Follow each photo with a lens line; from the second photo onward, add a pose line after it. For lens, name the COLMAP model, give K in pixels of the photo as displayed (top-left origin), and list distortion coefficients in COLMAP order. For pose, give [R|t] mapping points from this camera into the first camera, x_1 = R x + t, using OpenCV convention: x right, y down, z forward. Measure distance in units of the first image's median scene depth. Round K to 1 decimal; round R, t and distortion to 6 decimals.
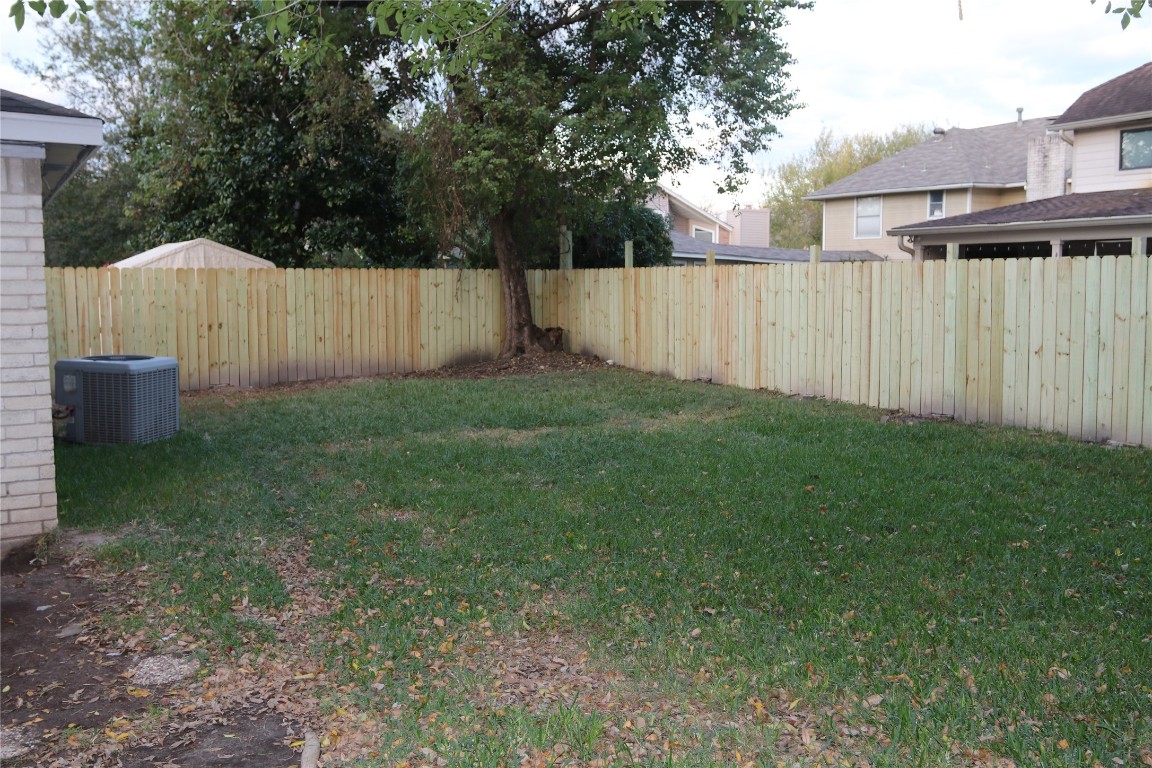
lens RADIAL K [[1056.6, 0, 565.4], [0, 1056.6, 382.5], [0, 0, 1]] dist [-0.068309, 0.042857]
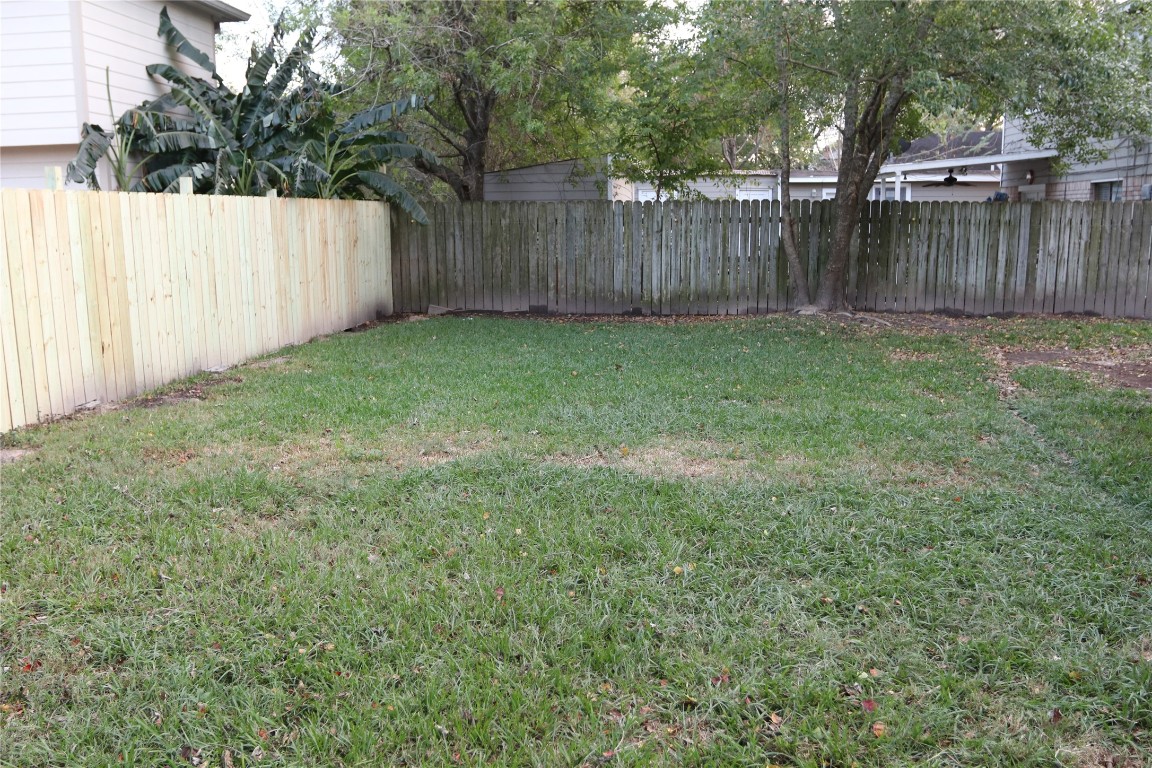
lens RADIAL K [[1056.6, 0, 573.0], [0, 1056.6, 389.8], [0, 0, 1]] dist [-0.068309, 0.042857]
pose [[-0.798471, -0.106078, 0.592614, -0.316217], [0.046453, 0.970564, 0.236320, -0.123895], [-0.600238, 0.216223, -0.770040, 1.239259]]
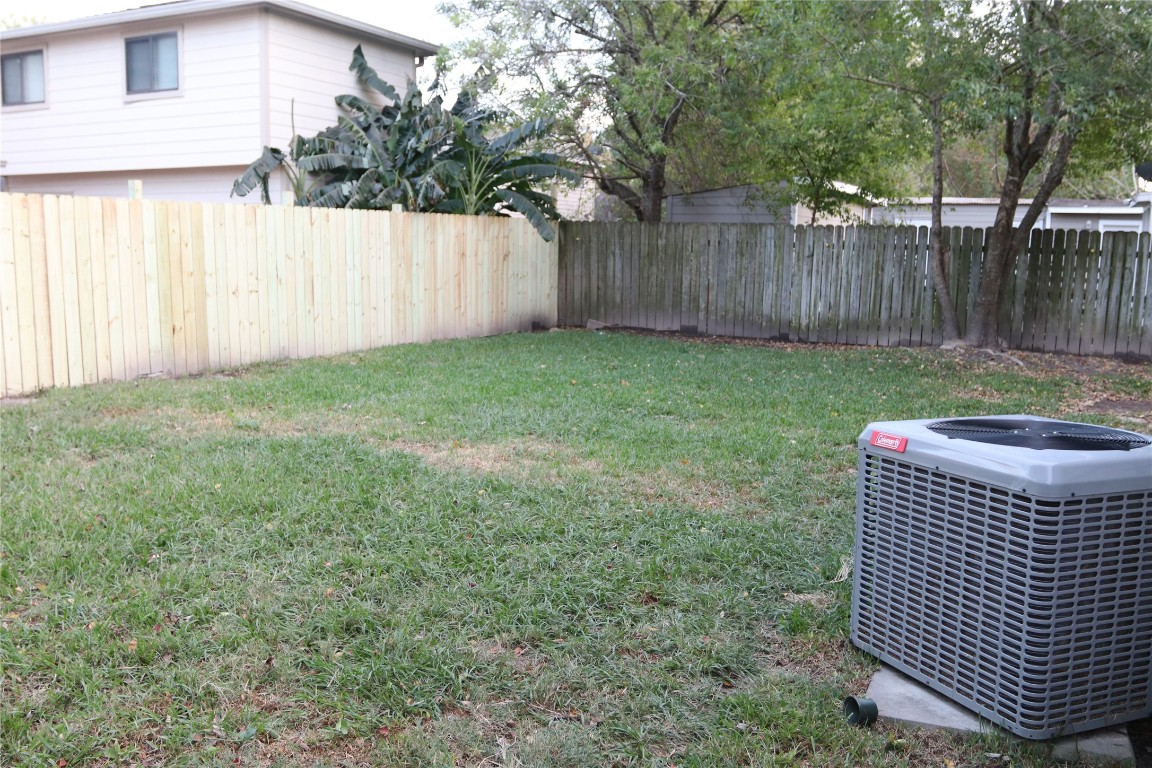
lens RADIAL K [[1056.6, 0, 549.1], [0, 1056.6, 398.4], [0, 0, 1]] dist [-0.068309, 0.042857]
pose [[-0.522929, -0.148537, 0.839334, -0.526200], [0.046472, 0.978266, 0.202078, -0.104172], [-0.851109, 0.144678, -0.504661, 1.065152]]
